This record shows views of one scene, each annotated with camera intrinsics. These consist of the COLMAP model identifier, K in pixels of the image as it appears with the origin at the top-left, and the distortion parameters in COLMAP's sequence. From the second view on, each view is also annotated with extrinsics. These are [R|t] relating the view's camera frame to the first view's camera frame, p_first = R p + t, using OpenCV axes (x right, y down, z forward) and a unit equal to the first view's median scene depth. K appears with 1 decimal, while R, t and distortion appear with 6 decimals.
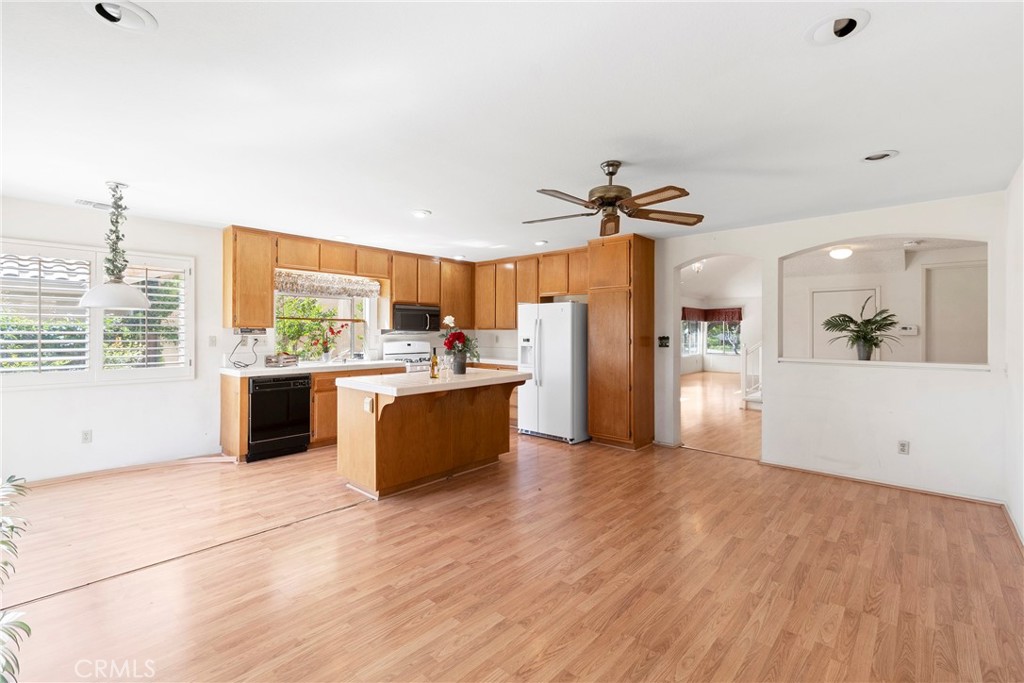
lens RADIAL K [[452.5, 0, 511.4], [0, 452.5, 335.7], [0, 0, 1]] dist [0.000078, 0.000162]
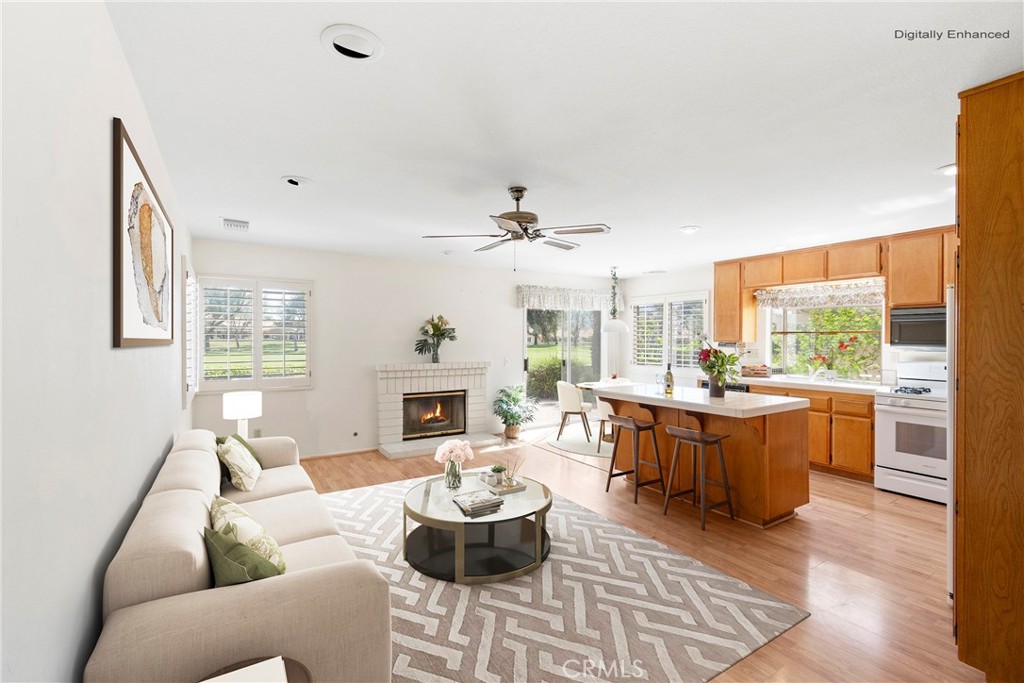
lens RADIAL K [[455.4, 0, 512.0], [0, 455.4, 341.5], [0, 0, 1]] dist [-0.051093, -0.000011]
pose [[-0.267698, 0.002184, -0.963500, 1.010534], [-0.006871, 0.999968, 0.004175, -0.028657], [0.963478, 0.007738, -0.267674, 1.045754]]
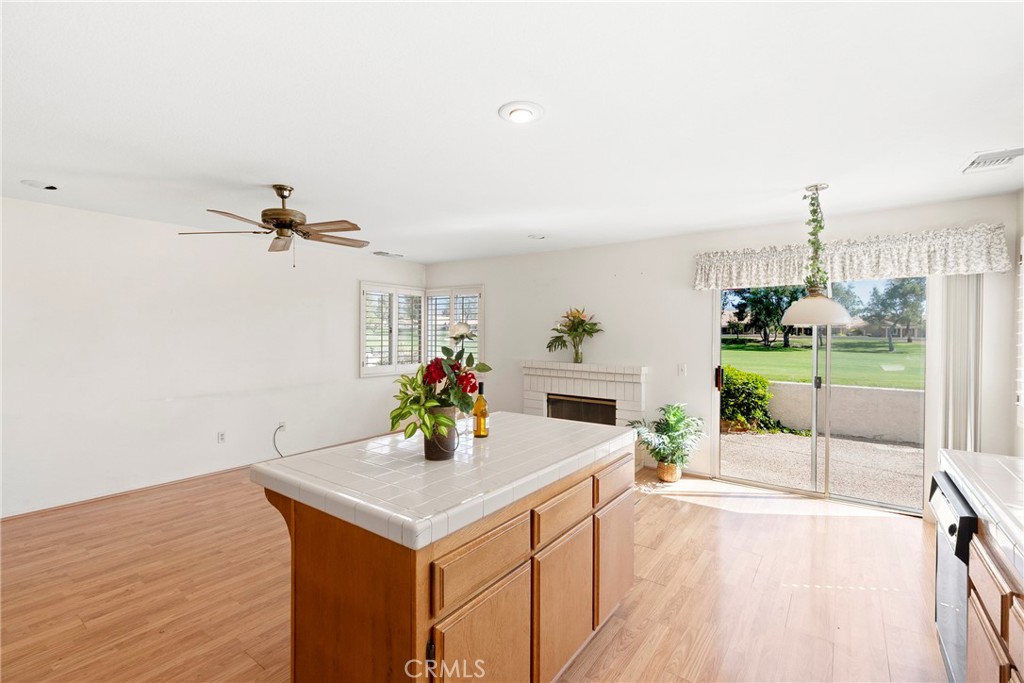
lens RADIAL K [[452.5, 0, 511.4], [0, 452.5, 335.7], [0, 0, 1]] dist [0.000078, 0.000162]
pose [[-0.993681, -0.010024, -0.111796, -0.160288], [-0.011437, 0.999863, 0.012005, -0.043358], [0.111660, 0.013207, -0.993659, 1.741950]]
